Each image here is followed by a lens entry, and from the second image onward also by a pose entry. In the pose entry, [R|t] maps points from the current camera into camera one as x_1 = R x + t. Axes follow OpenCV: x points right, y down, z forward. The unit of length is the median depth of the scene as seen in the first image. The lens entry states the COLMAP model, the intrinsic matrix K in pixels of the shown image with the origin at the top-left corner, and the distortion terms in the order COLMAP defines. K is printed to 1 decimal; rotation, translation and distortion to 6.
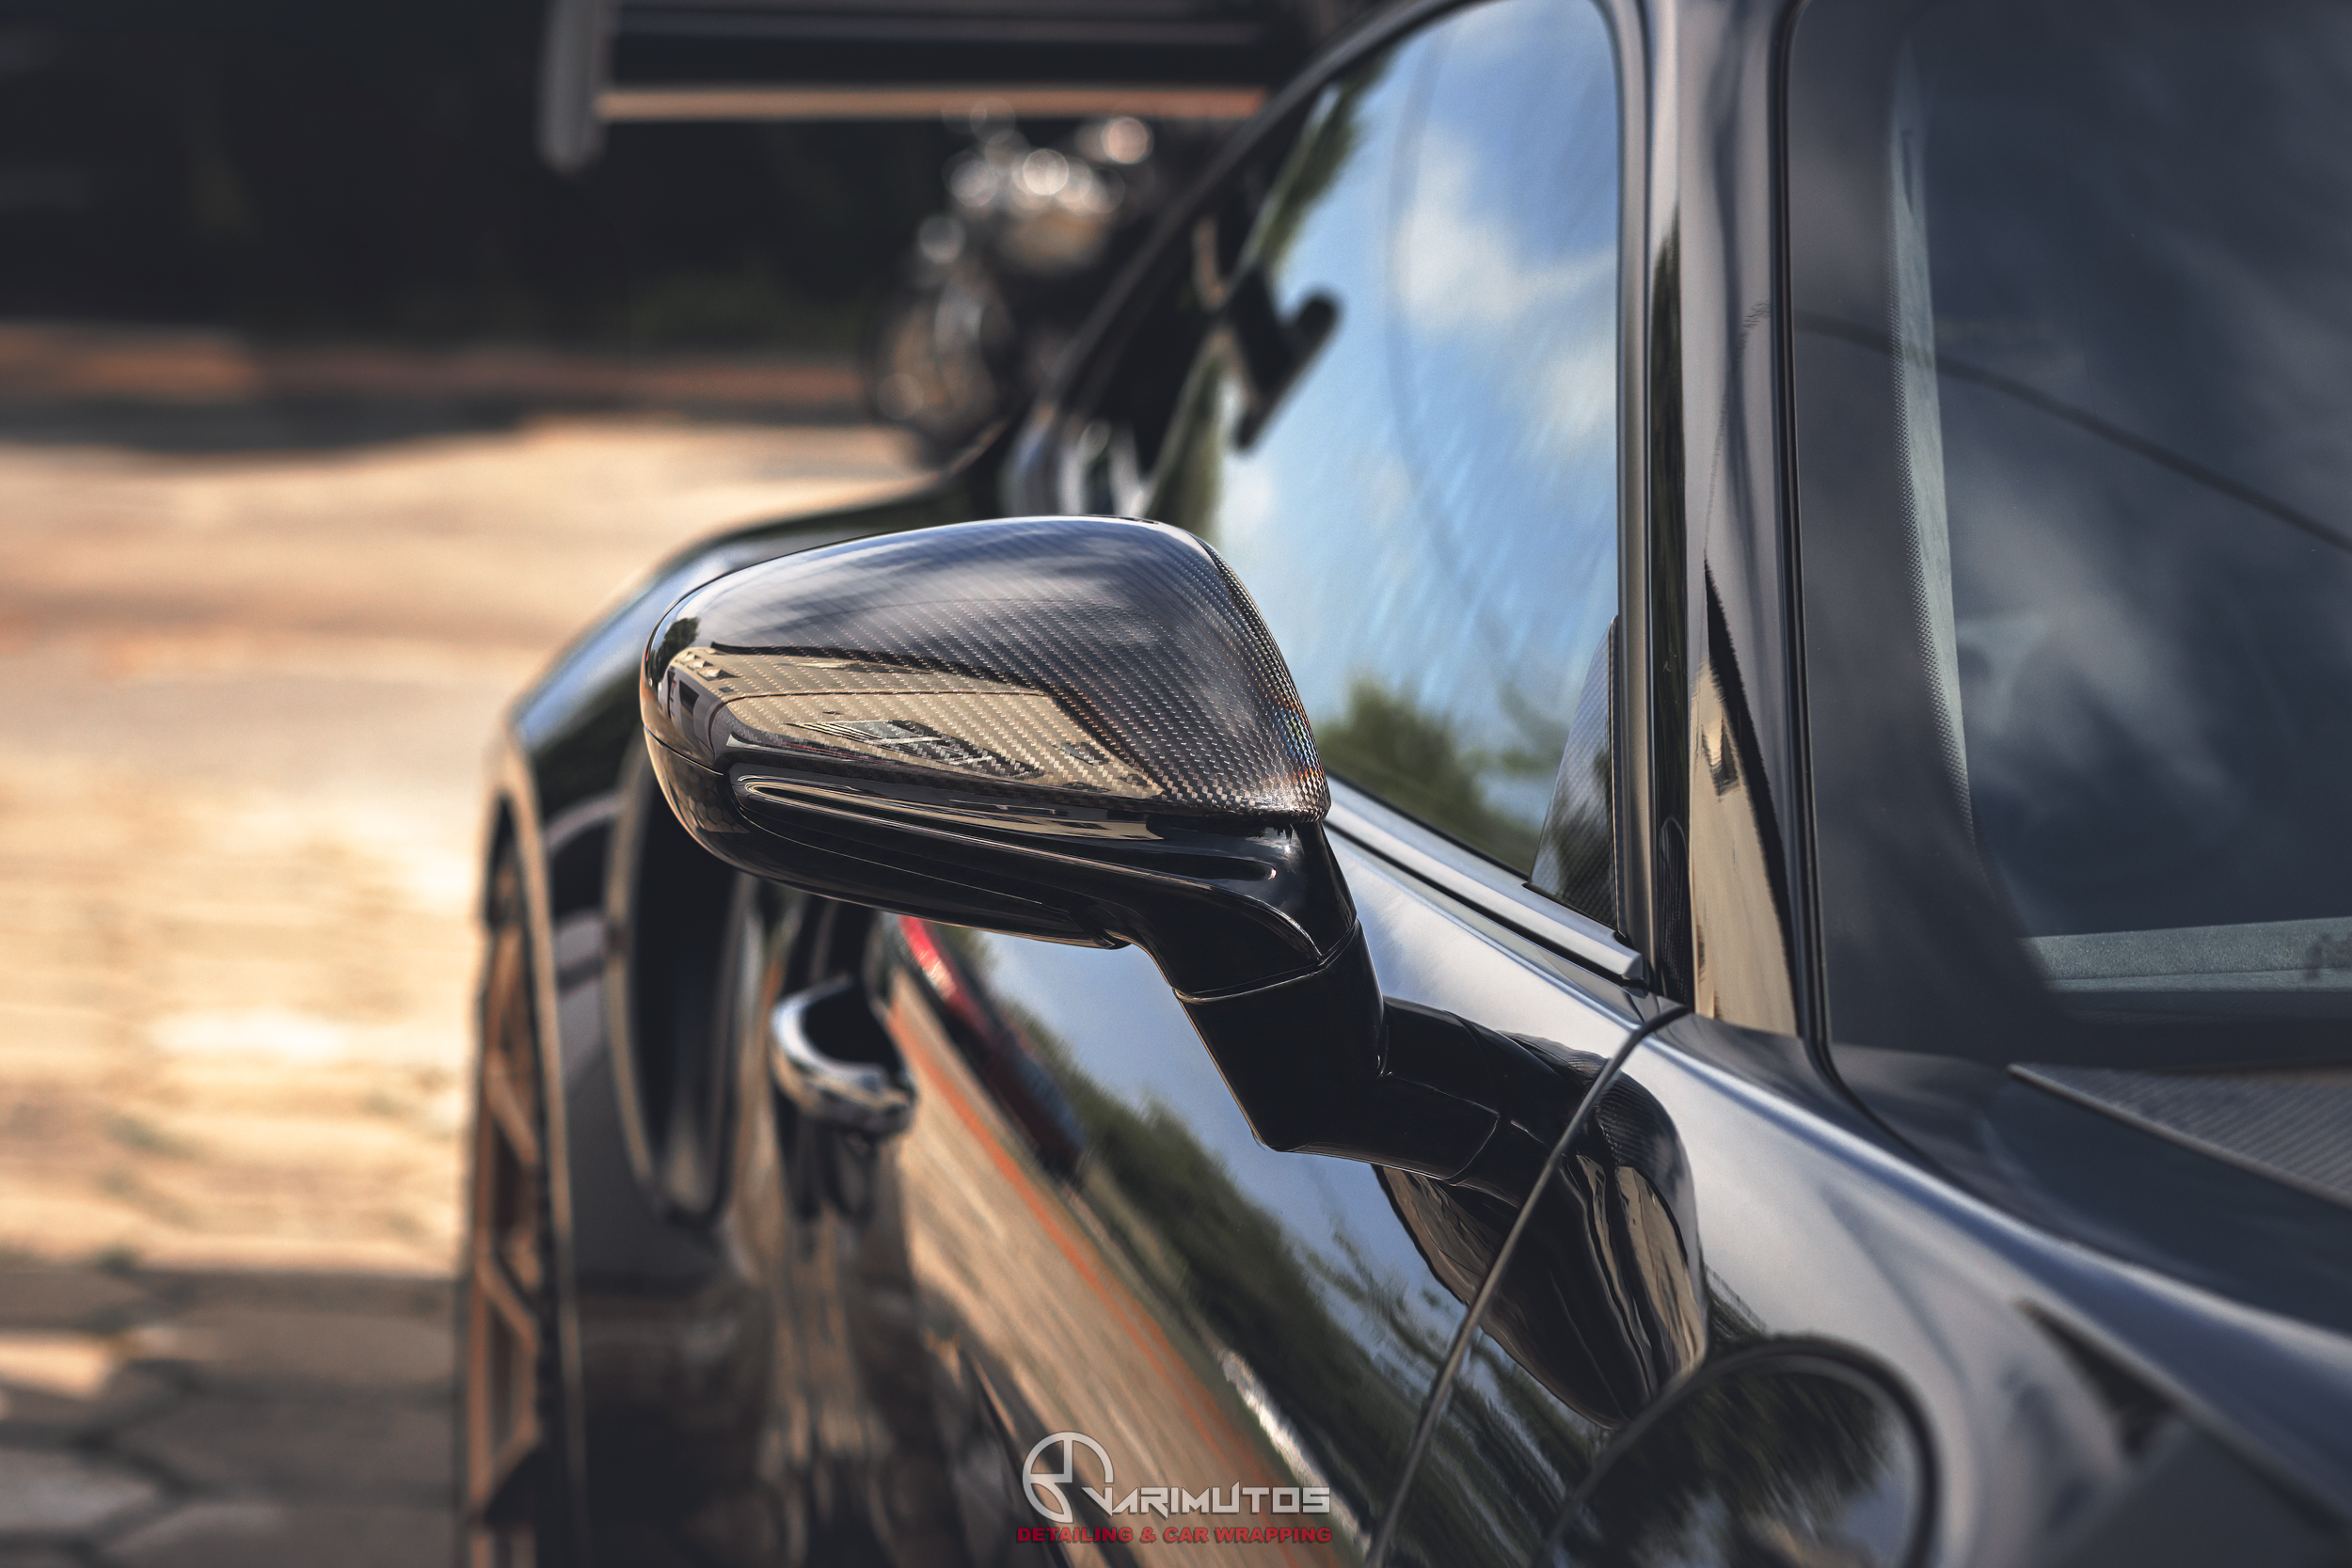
lens RADIAL K [[5272.7, 0, 1176.0], [0, 5272.7, 784.0], [0, 0, 1]] dist [0.012233, -0.122628]
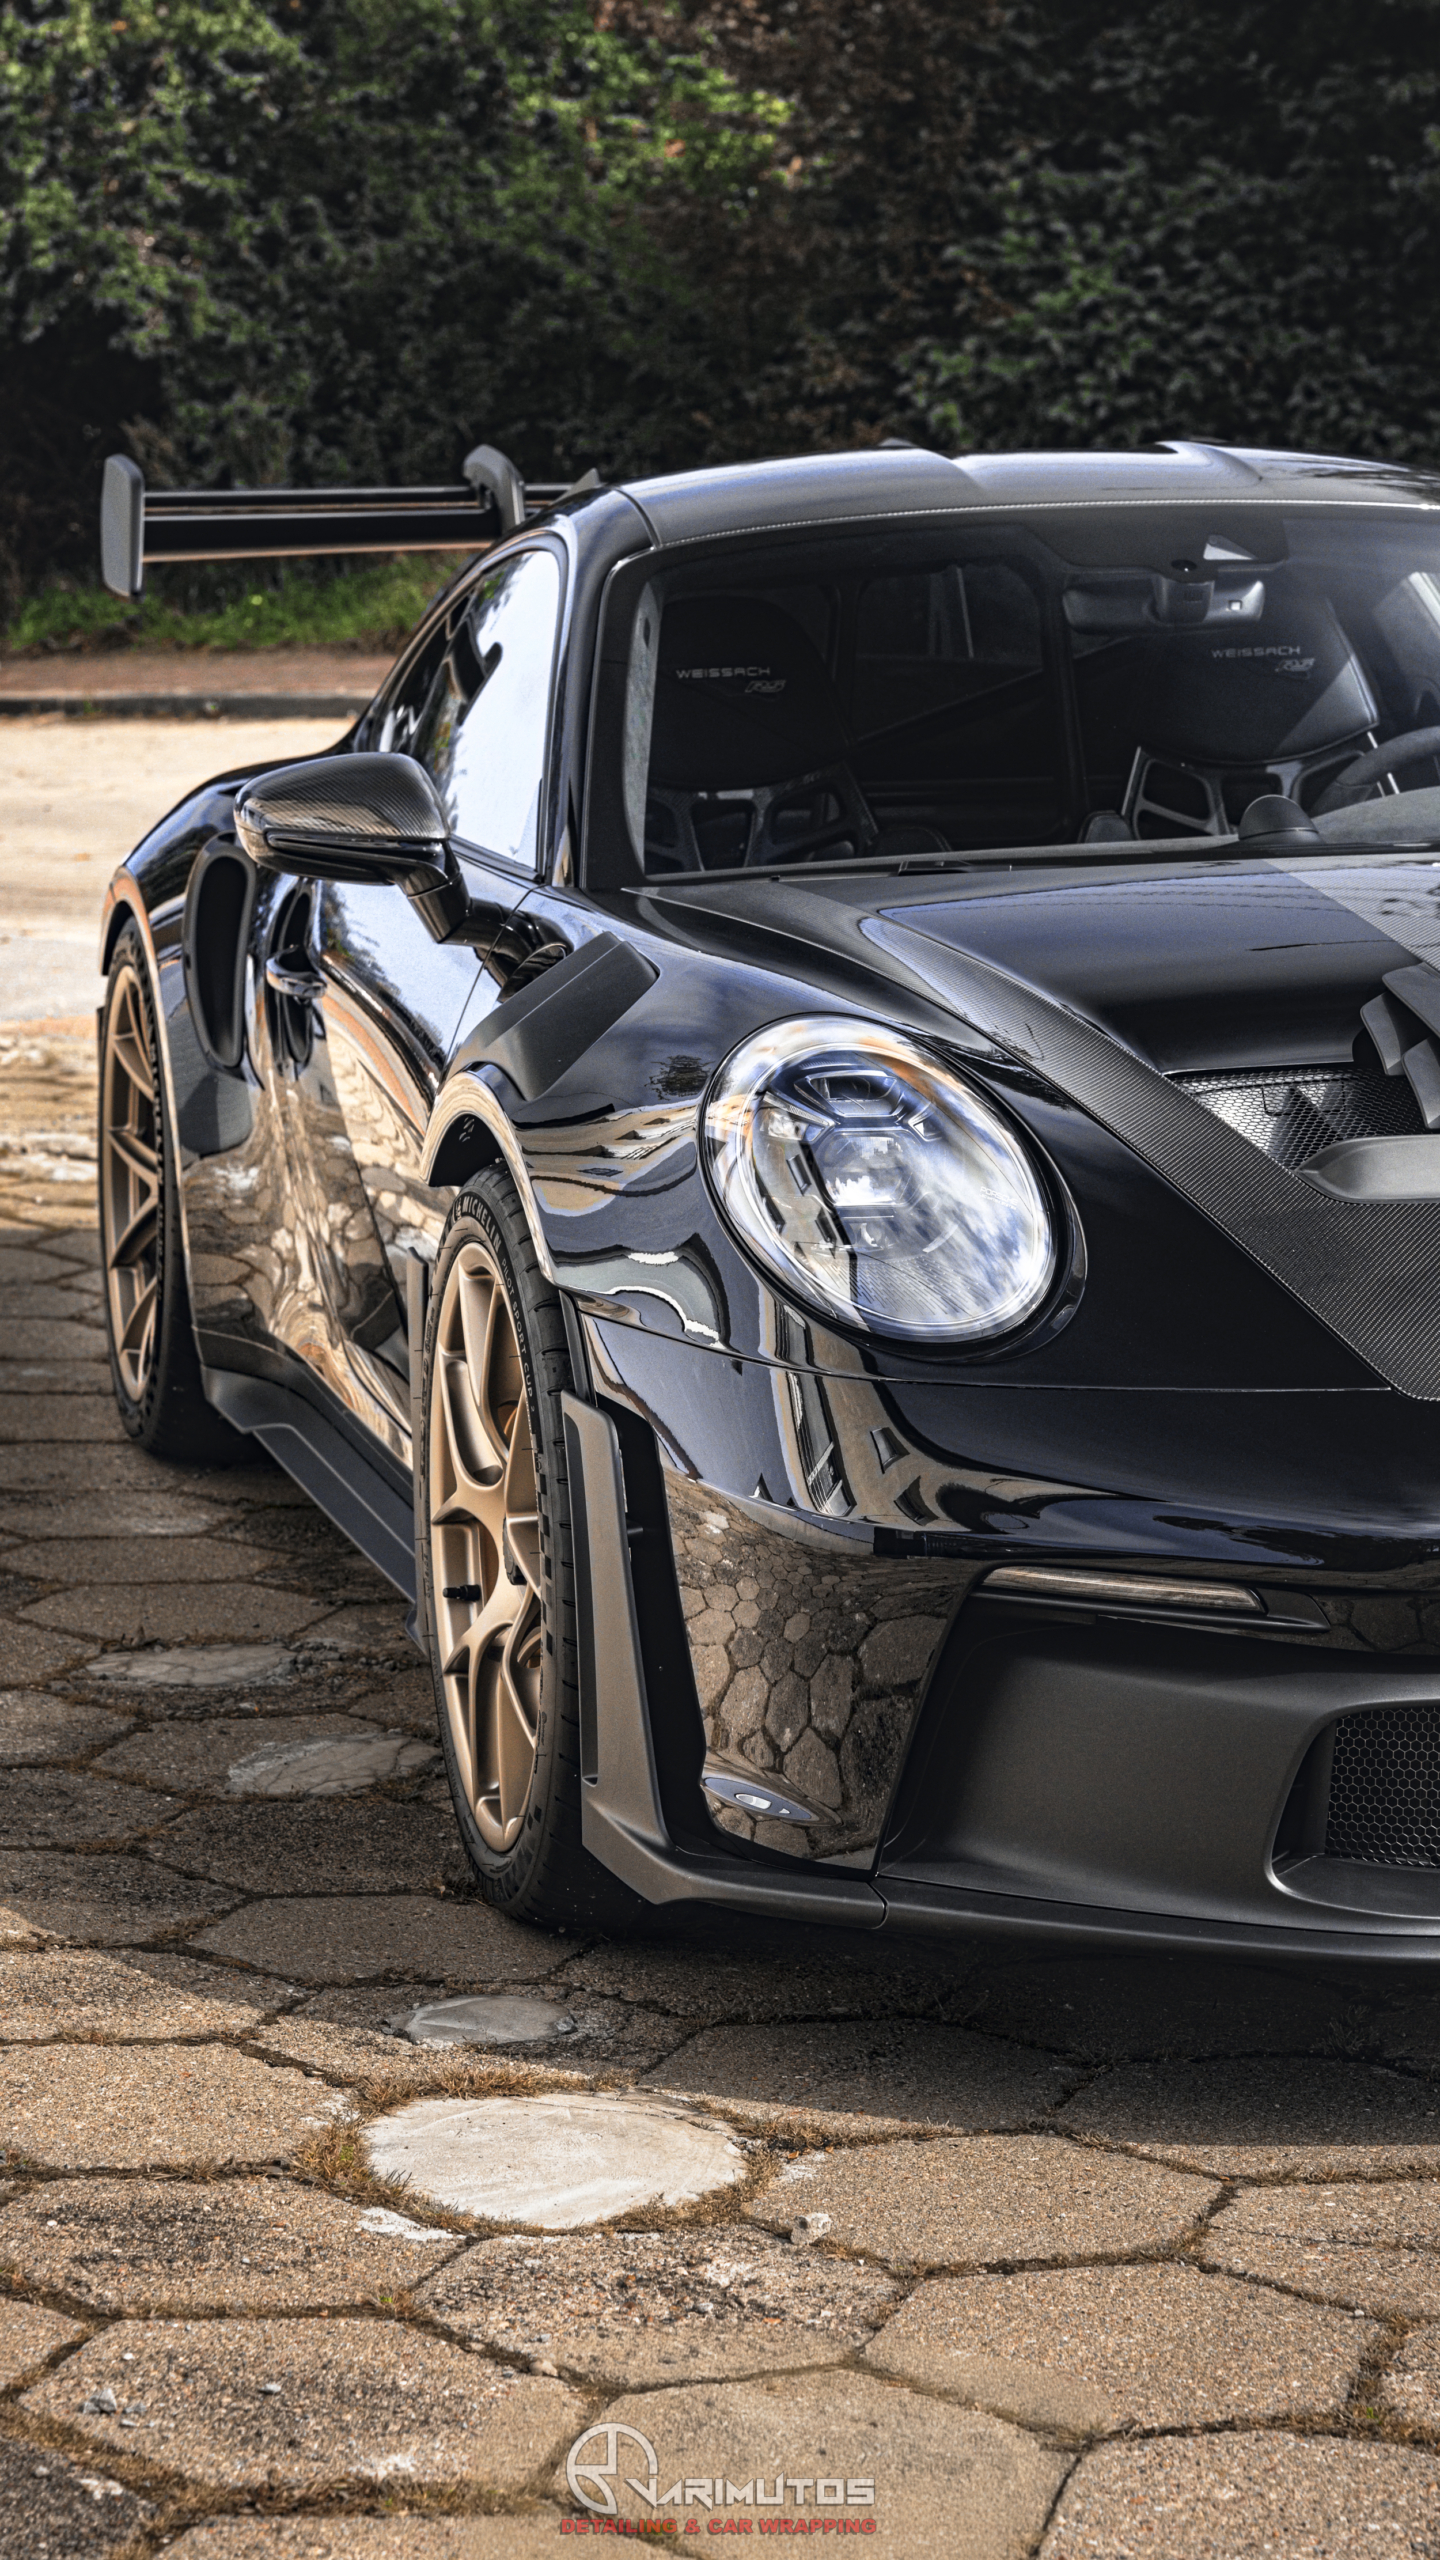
lens RADIAL K [[6063.5, 0, 720.0], [0, 6063.5, 1280.0], [0, 0, 1]] dist [0.006771, 0.172340]
pose [[0.998768, -0.040348, 0.028882, 0.049666], [0.039375, 0.998662, 0.033514, 0.106564], [-0.030195, -0.032336, 0.999021, -1.881616]]
